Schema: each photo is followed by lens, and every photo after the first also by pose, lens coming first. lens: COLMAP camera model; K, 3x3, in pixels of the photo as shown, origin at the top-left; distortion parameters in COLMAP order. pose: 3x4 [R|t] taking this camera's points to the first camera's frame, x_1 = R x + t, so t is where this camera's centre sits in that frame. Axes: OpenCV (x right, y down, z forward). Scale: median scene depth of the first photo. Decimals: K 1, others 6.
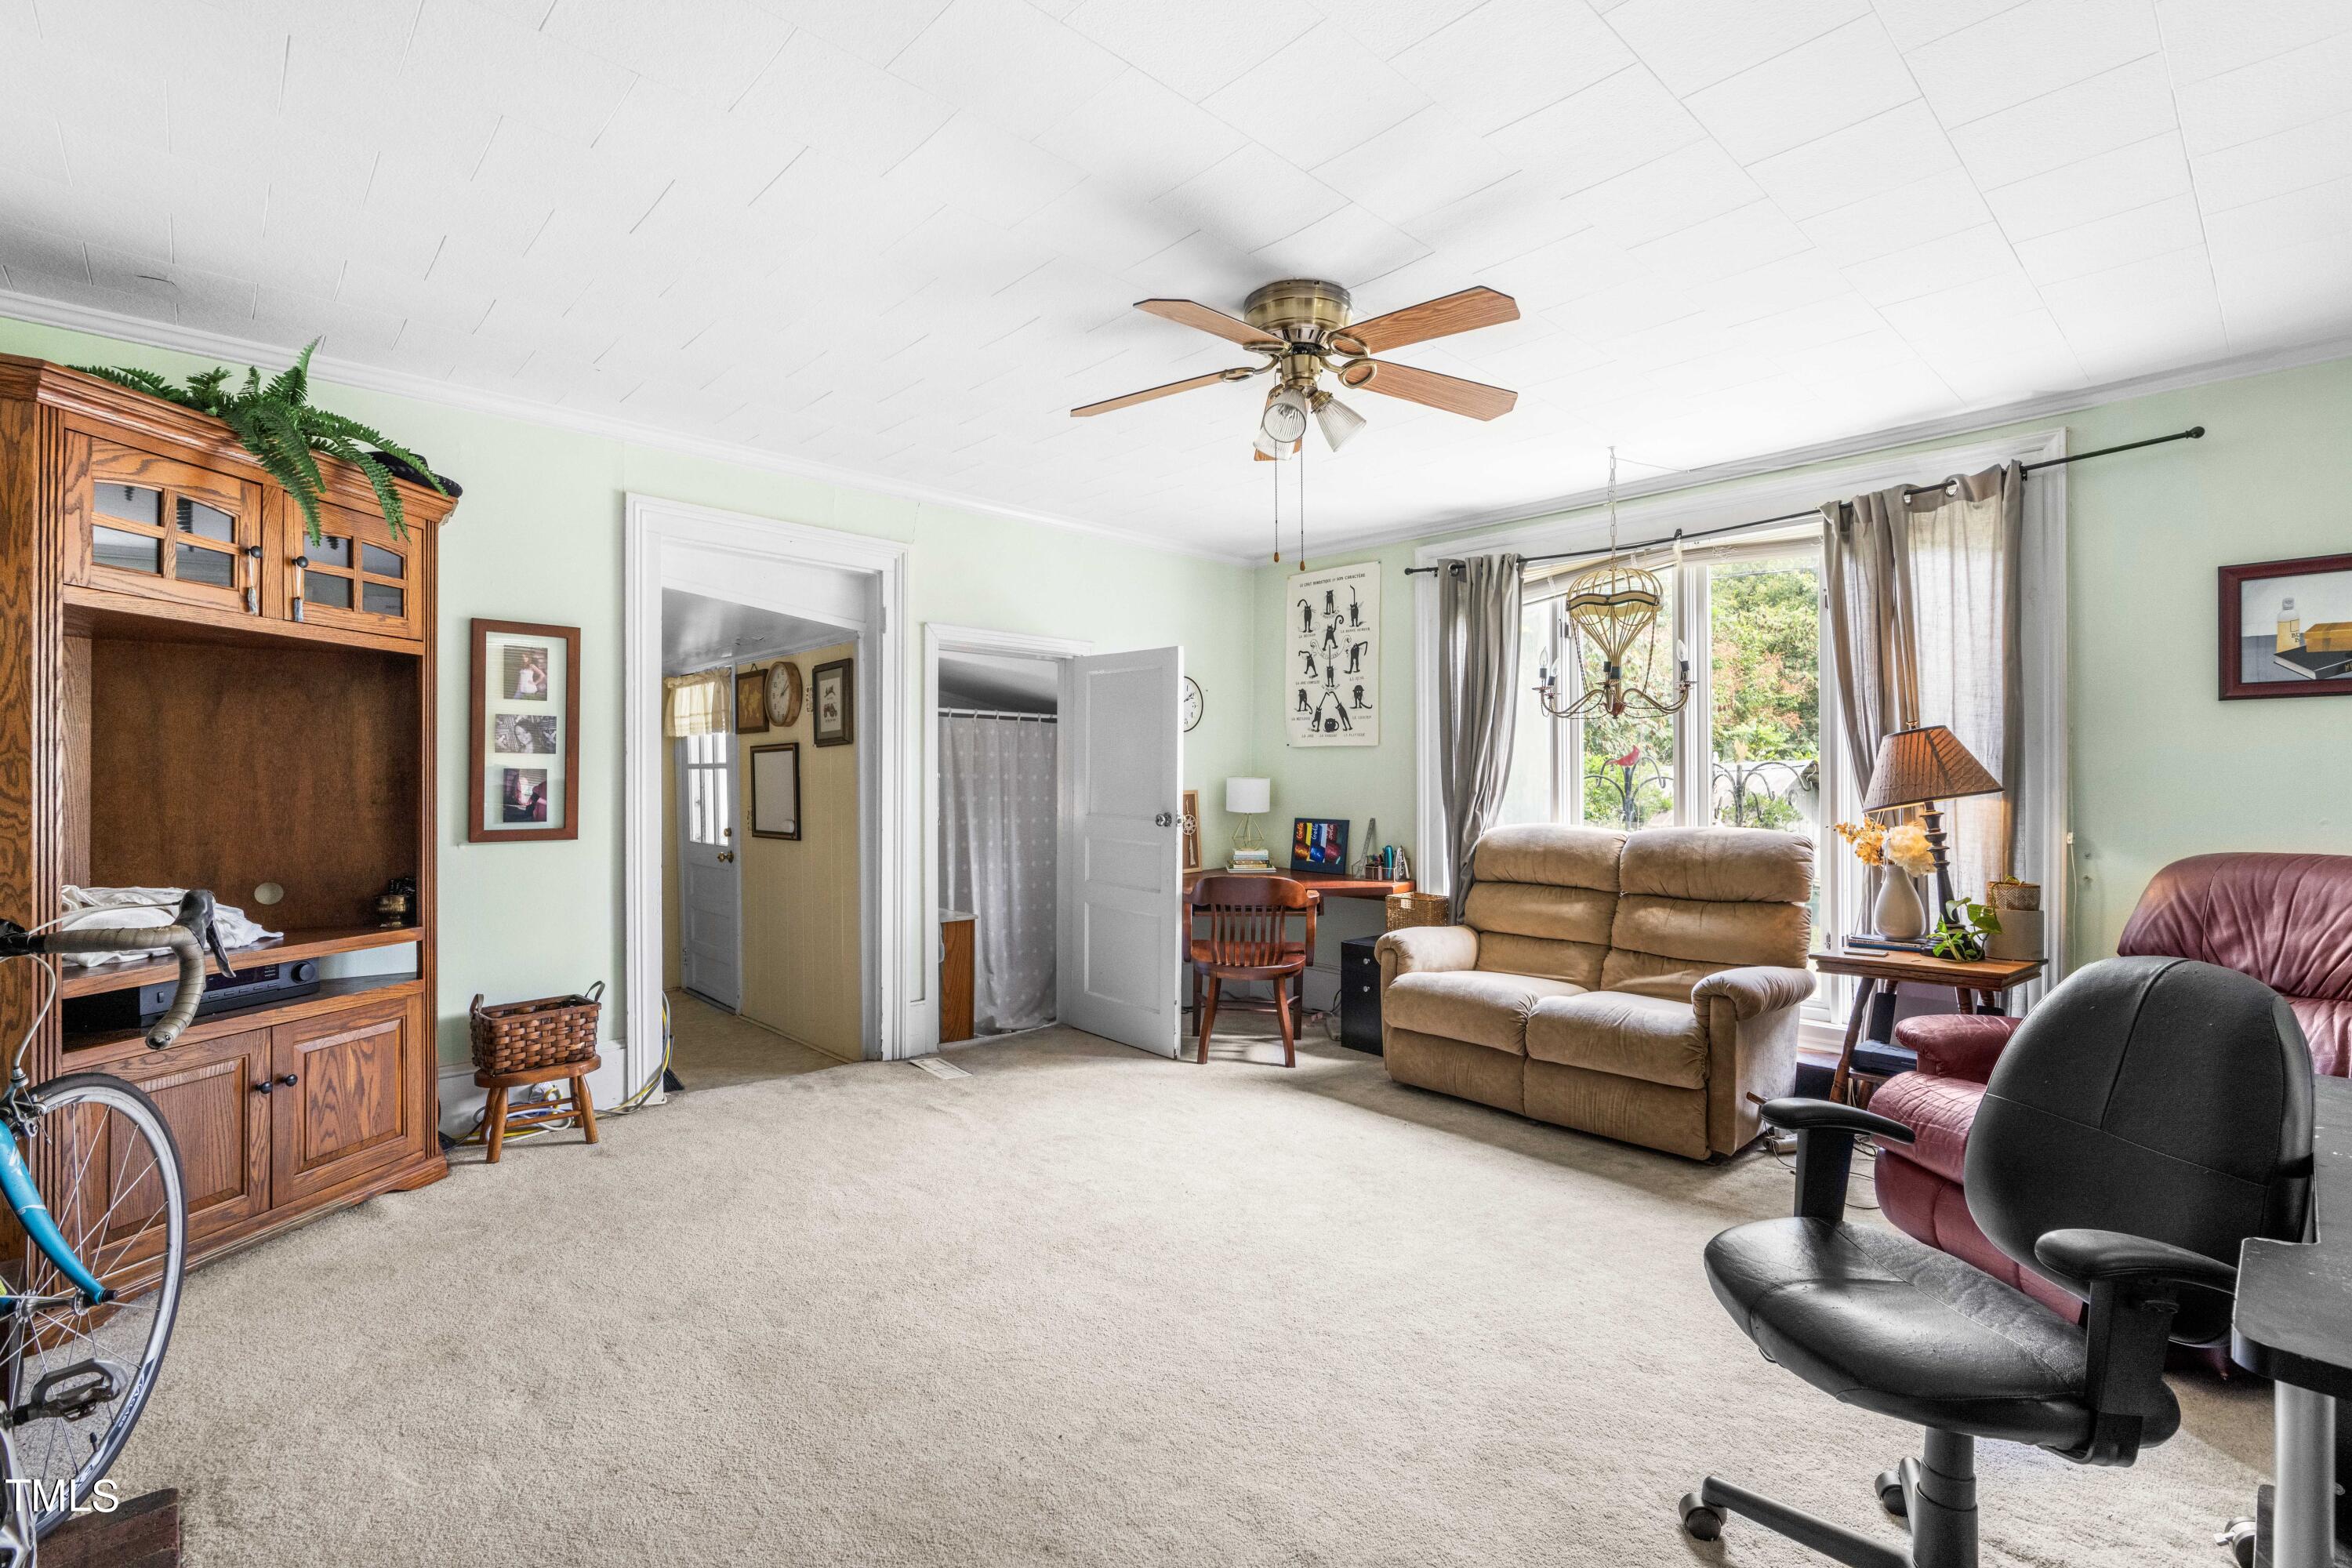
lens RADIAL K [[1077.1, 0, 1175.2], [0, 1077.1, 779.0], [0, 0, 1]] dist [-0.002165, -0.000124]
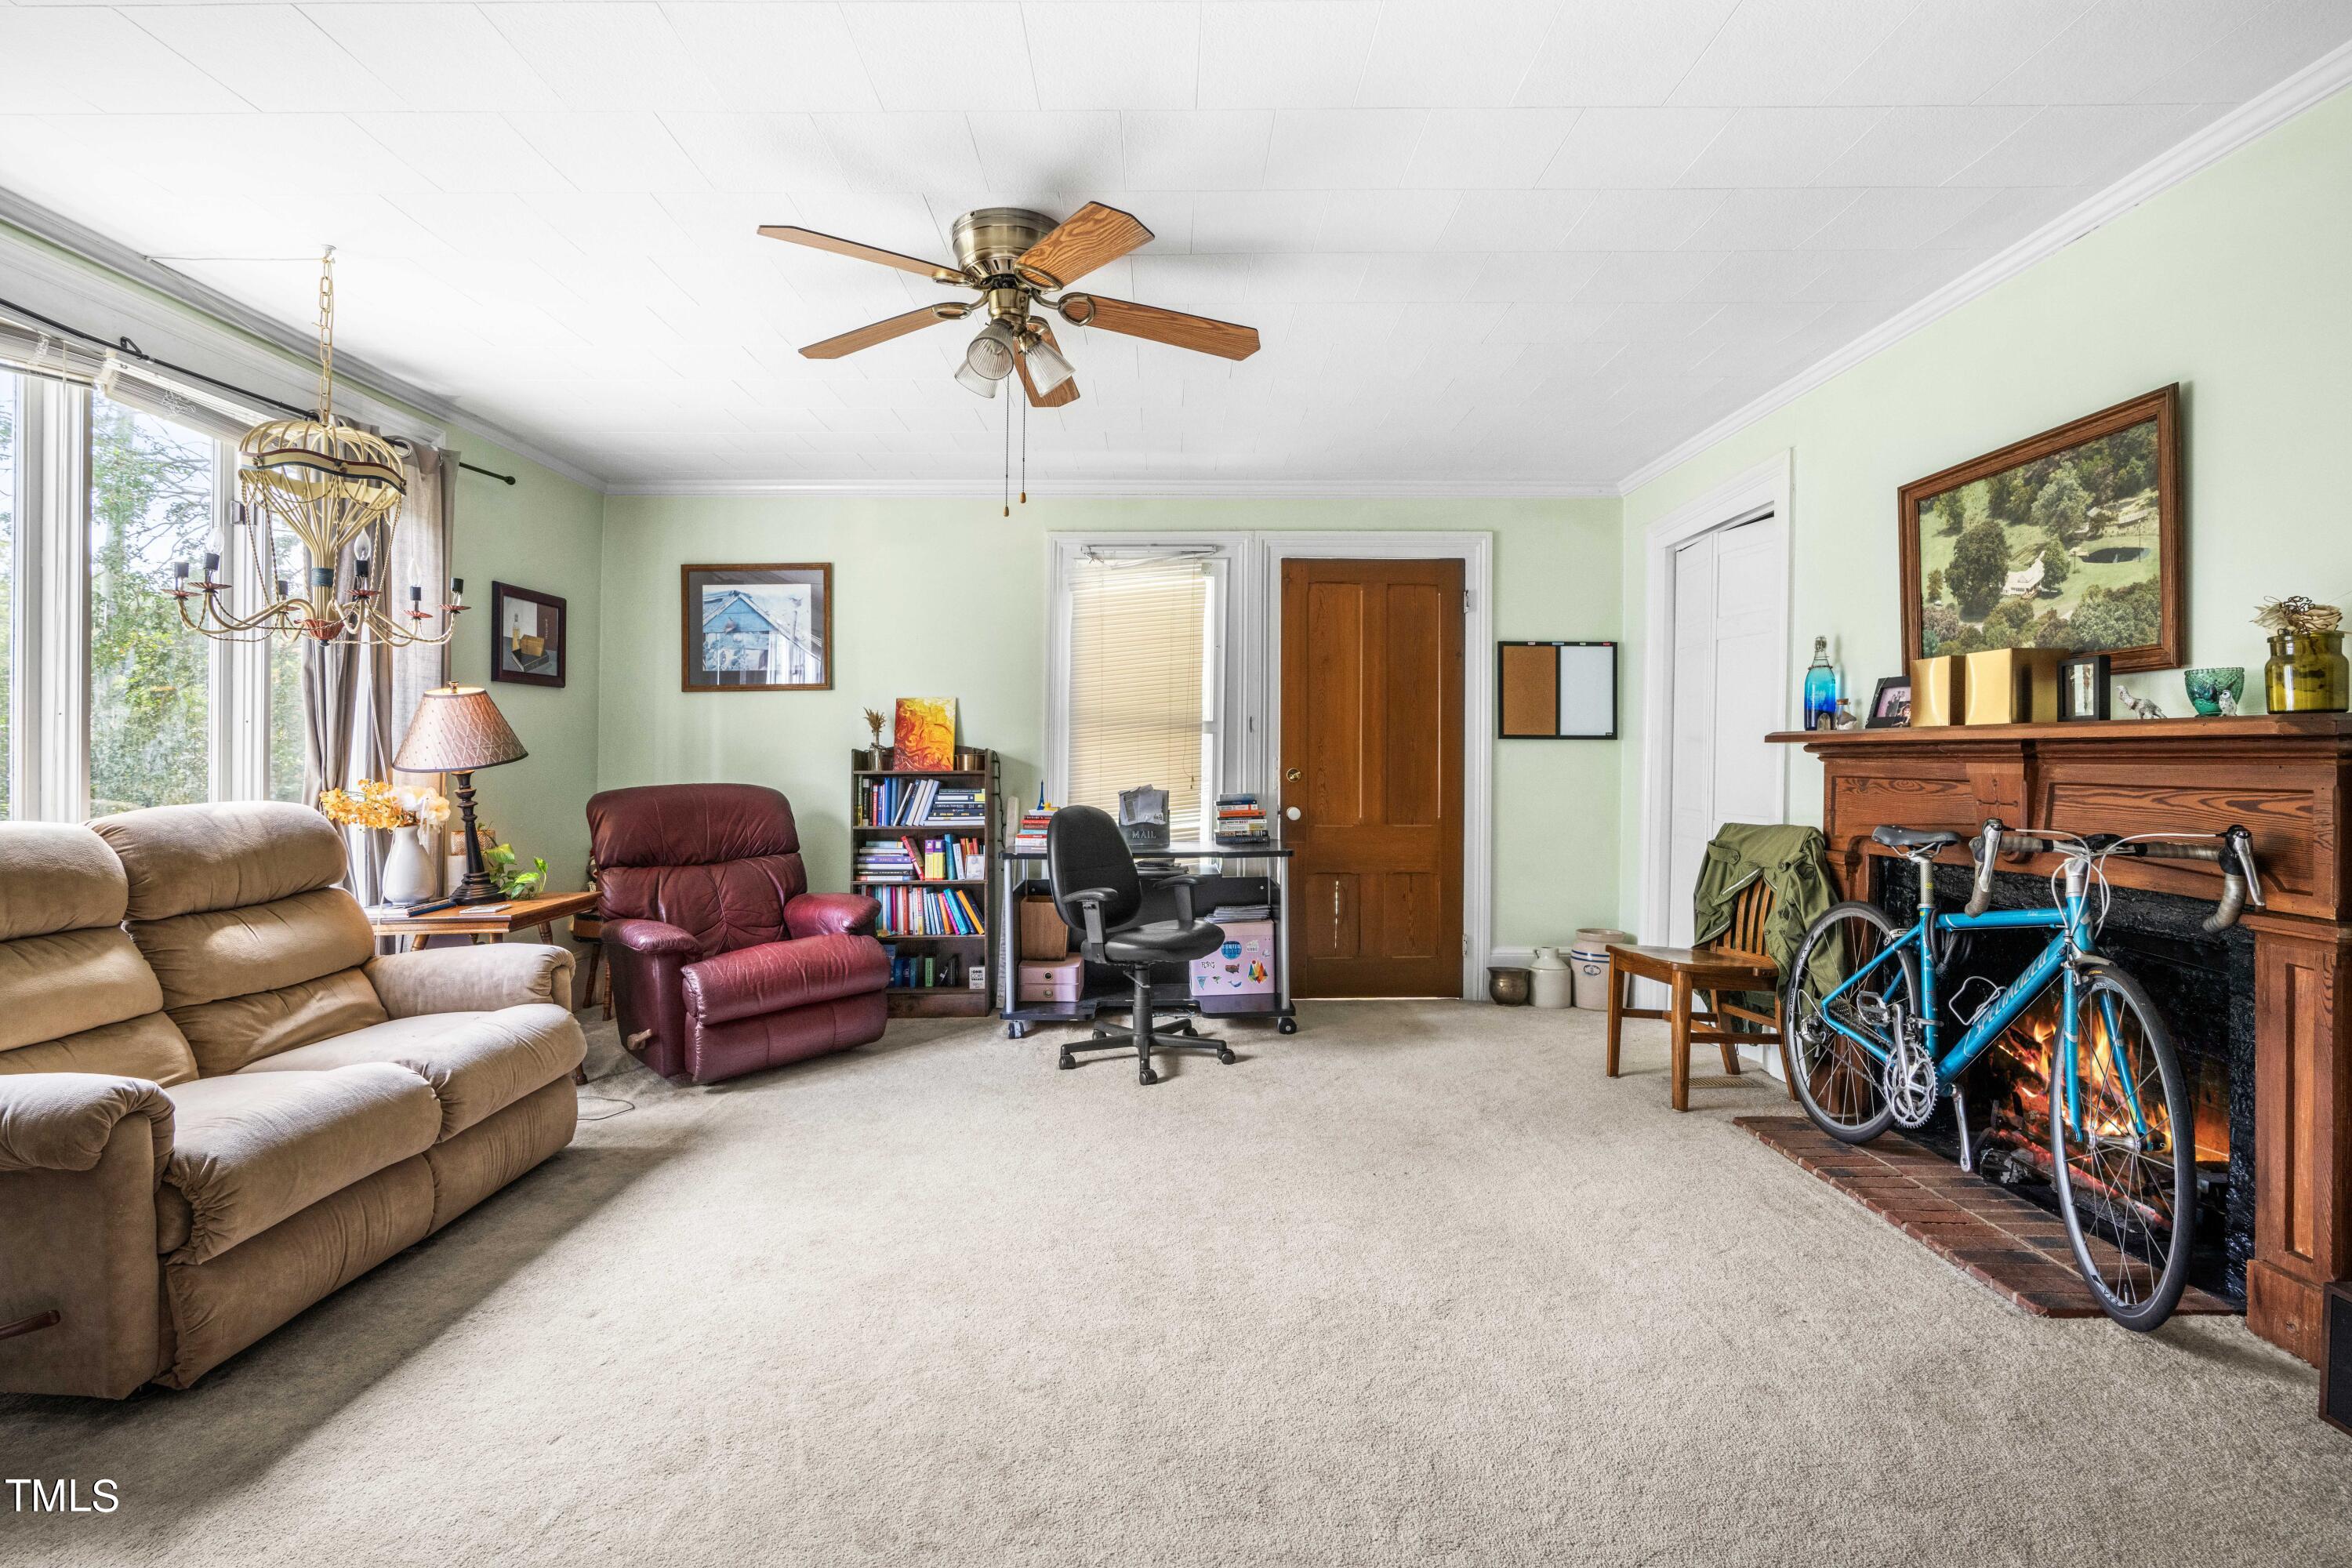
lens RADIAL K [[1077.1, 0, 1171.7], [0, 1077.1, 761.8], [0, 0, 1]] dist [-0.002165, -0.000124]
pose [[-0.732896, -0.008901, 0.680283, -0.519515], [-0.003935, 0.999953, 0.008845, 0.011424], [-0.680330, 0.003806, -0.732896, 1.310713]]
